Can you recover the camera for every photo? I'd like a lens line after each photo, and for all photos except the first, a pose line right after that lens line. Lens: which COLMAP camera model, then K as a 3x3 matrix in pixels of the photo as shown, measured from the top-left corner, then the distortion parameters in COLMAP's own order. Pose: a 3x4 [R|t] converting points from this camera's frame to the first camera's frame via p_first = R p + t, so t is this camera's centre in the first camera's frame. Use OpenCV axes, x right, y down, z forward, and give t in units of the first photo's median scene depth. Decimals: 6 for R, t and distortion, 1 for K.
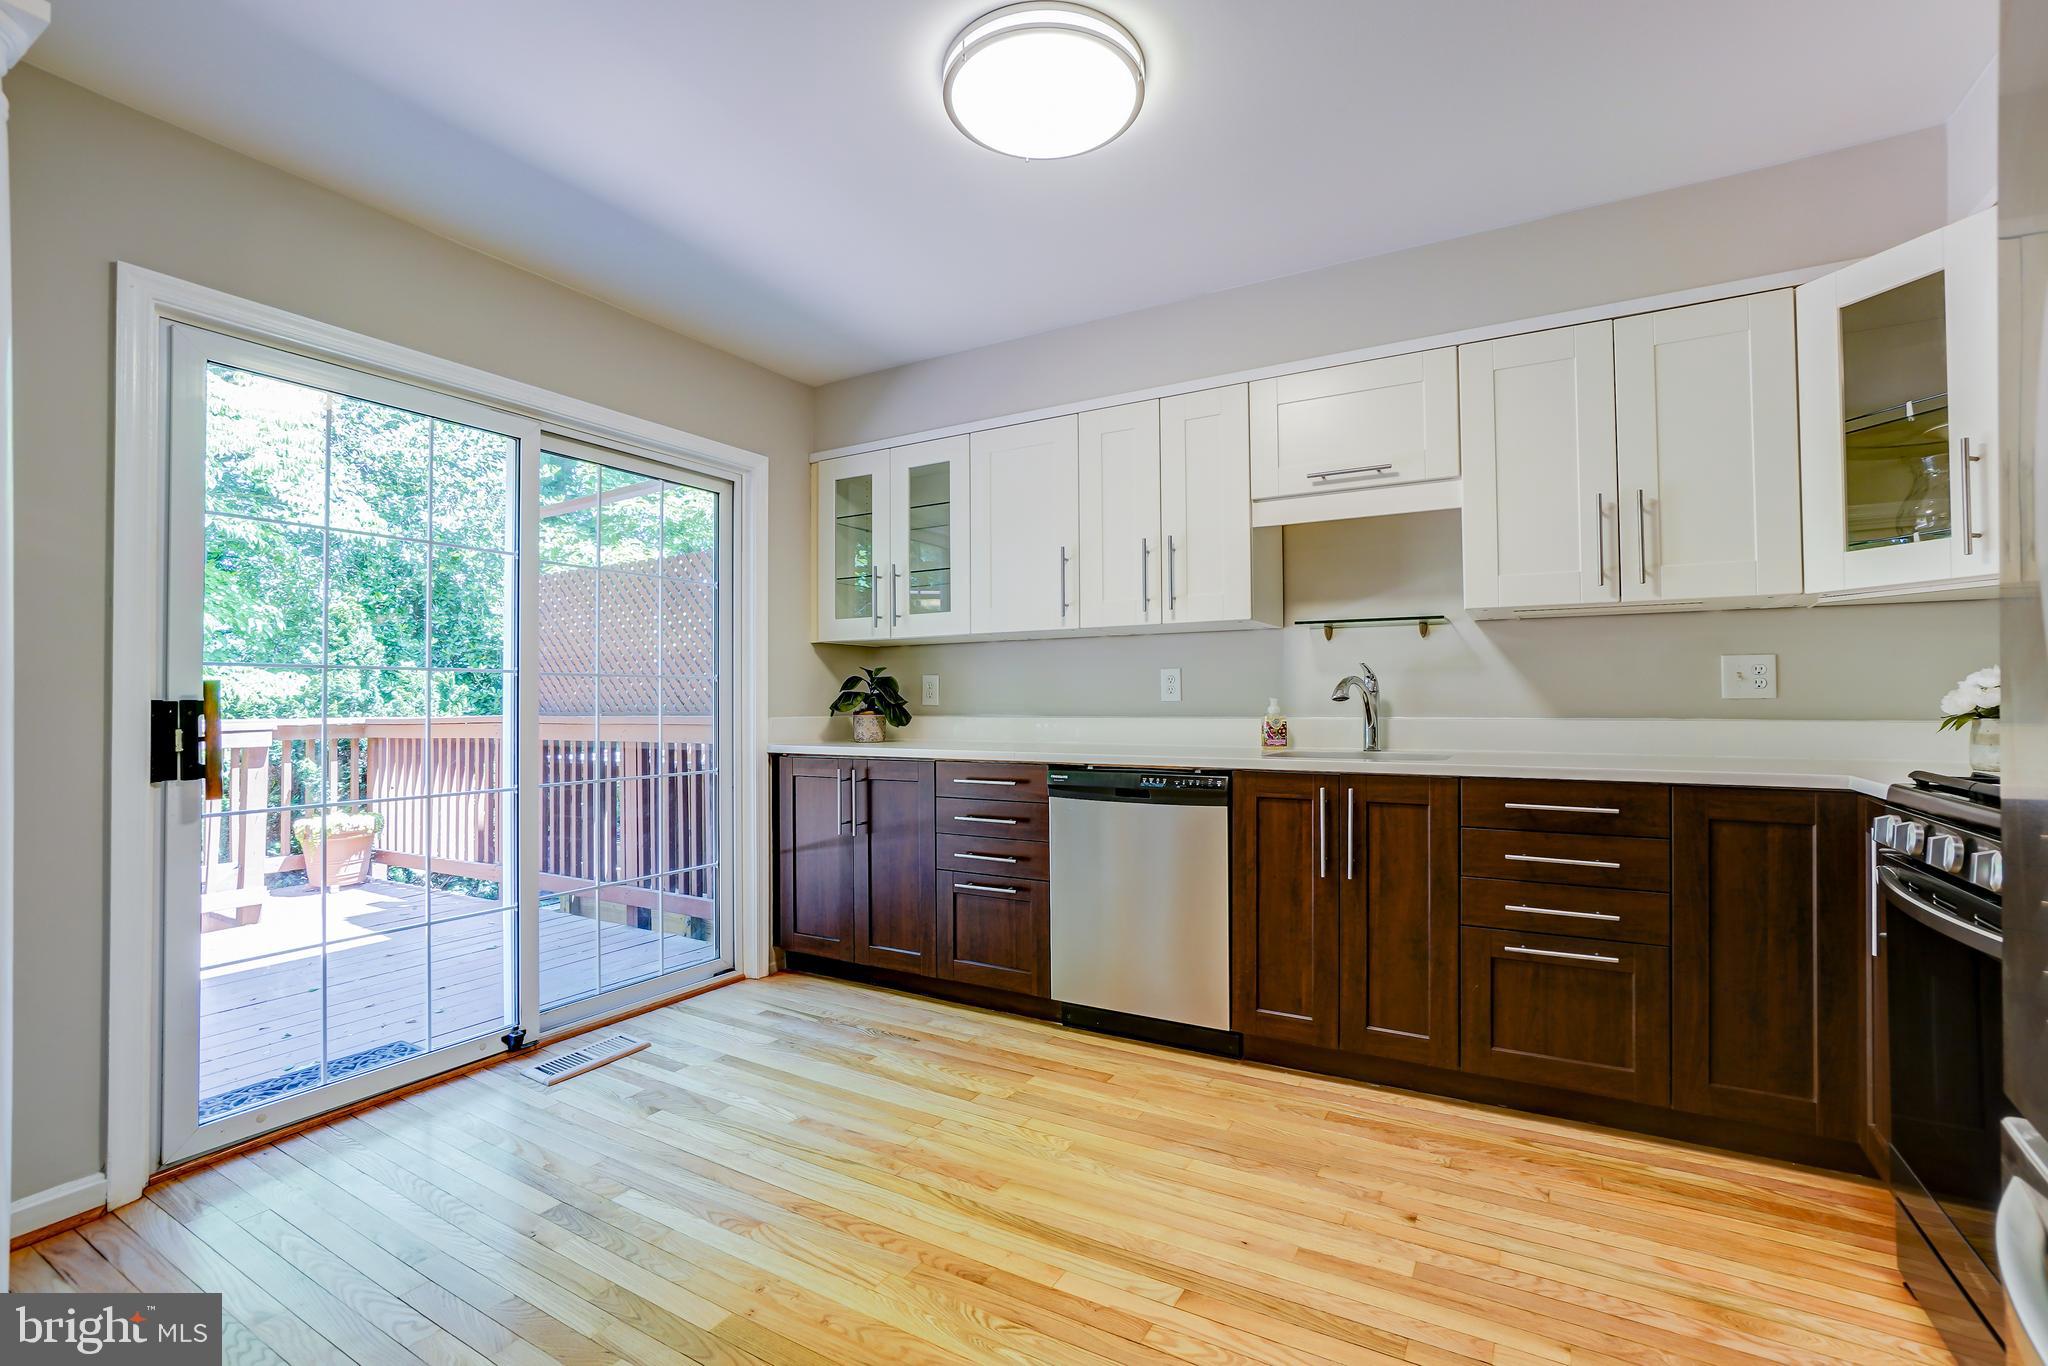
lens RADIAL K [[897.3, 0, 1011.4], [0, 897.3, 686.6], [0, 0, 1]] dist [-0.042561, 0.017662]
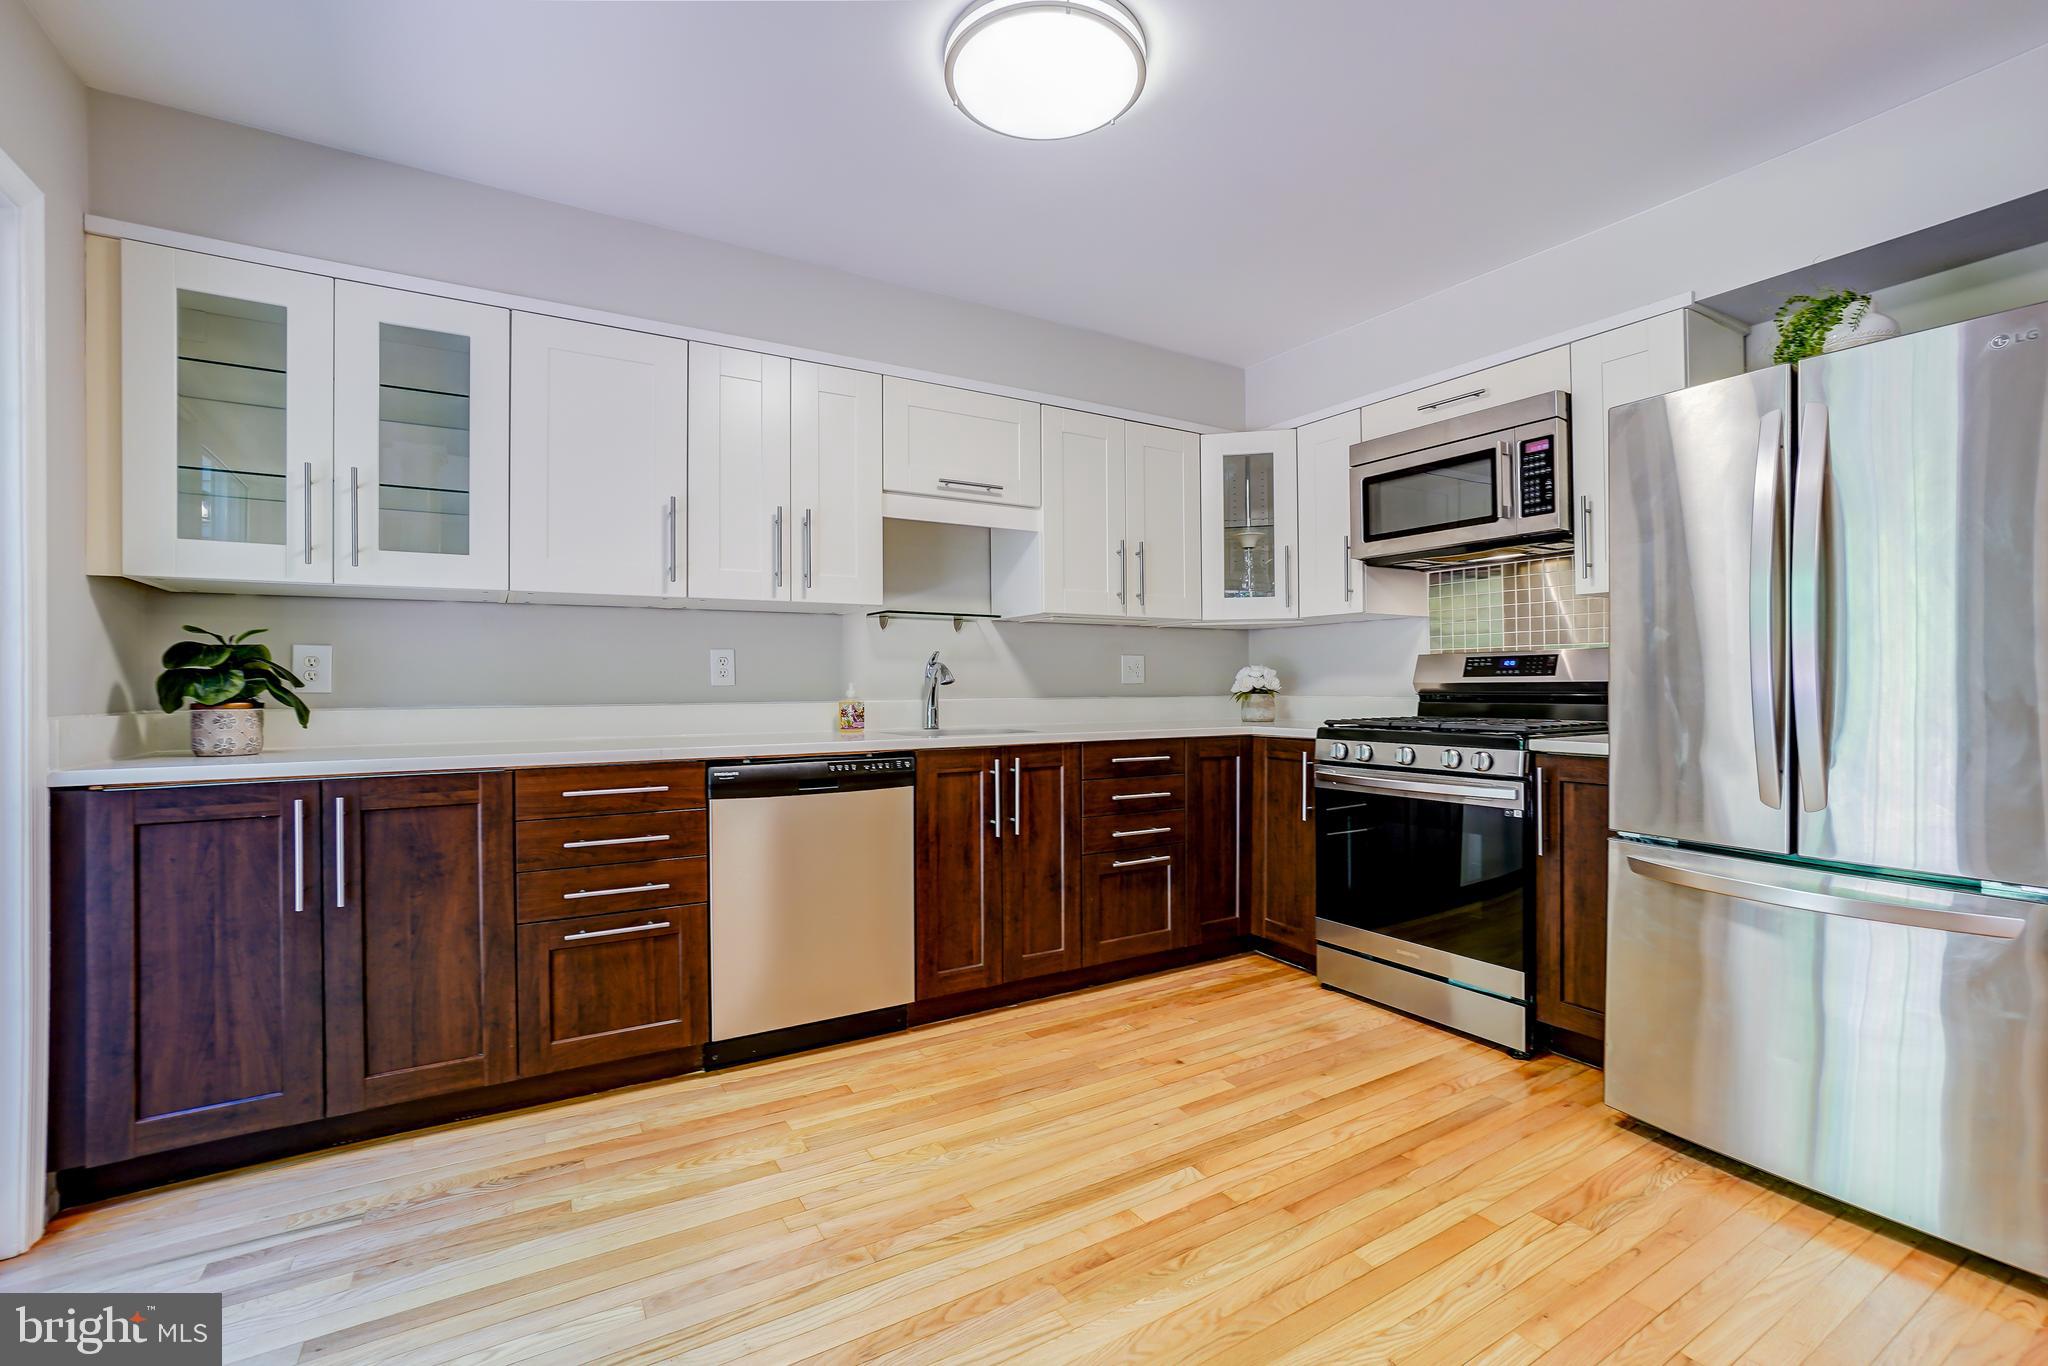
lens RADIAL K [[906.6, 0, 1044.7], [0, 906.6, 681.2], [0, 0, 1]] dist [-0.043145, 0.018123]
pose [[0.468390, 0.004628, 0.883510, -0.564141], [-0.011227, 0.999937, 0.000714, 0.009420], [-0.883451, -0.010253, 0.468412, 0.345167]]
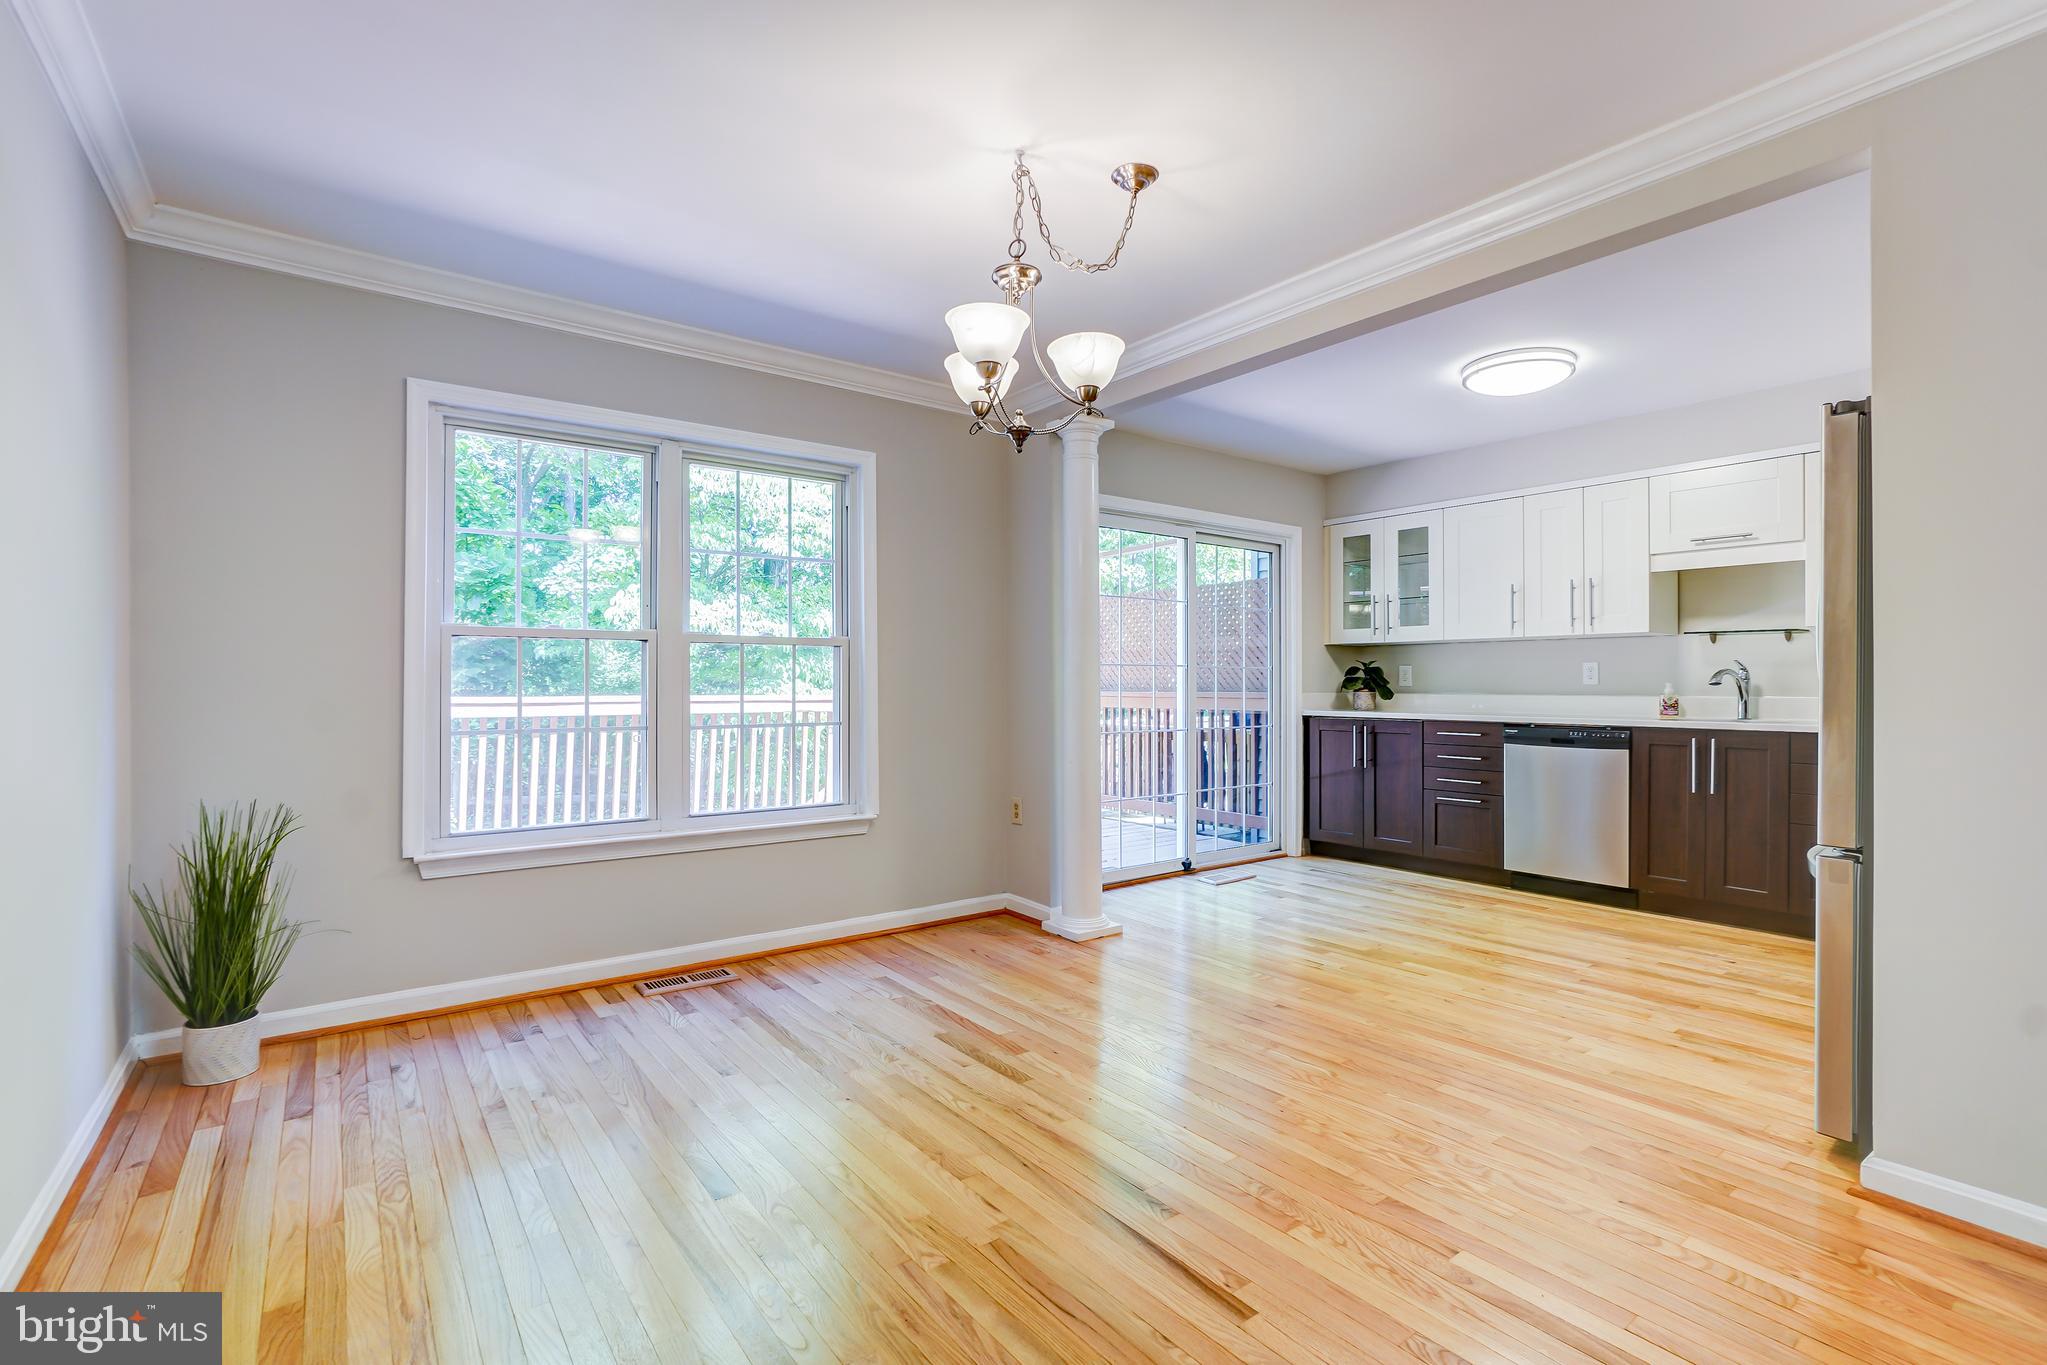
lens RADIAL K [[906.1, 0, 1044.2], [0, 906.1, 680.7], [0, 0, 1]] dist [-0.043145, 0.018123]
pose [[0.929100, 0.005406, -0.369790, -0.133386], [0.000024, 0.999892, 0.014678, -0.013351], [0.369830, -0.013647, 0.928999, -0.820354]]
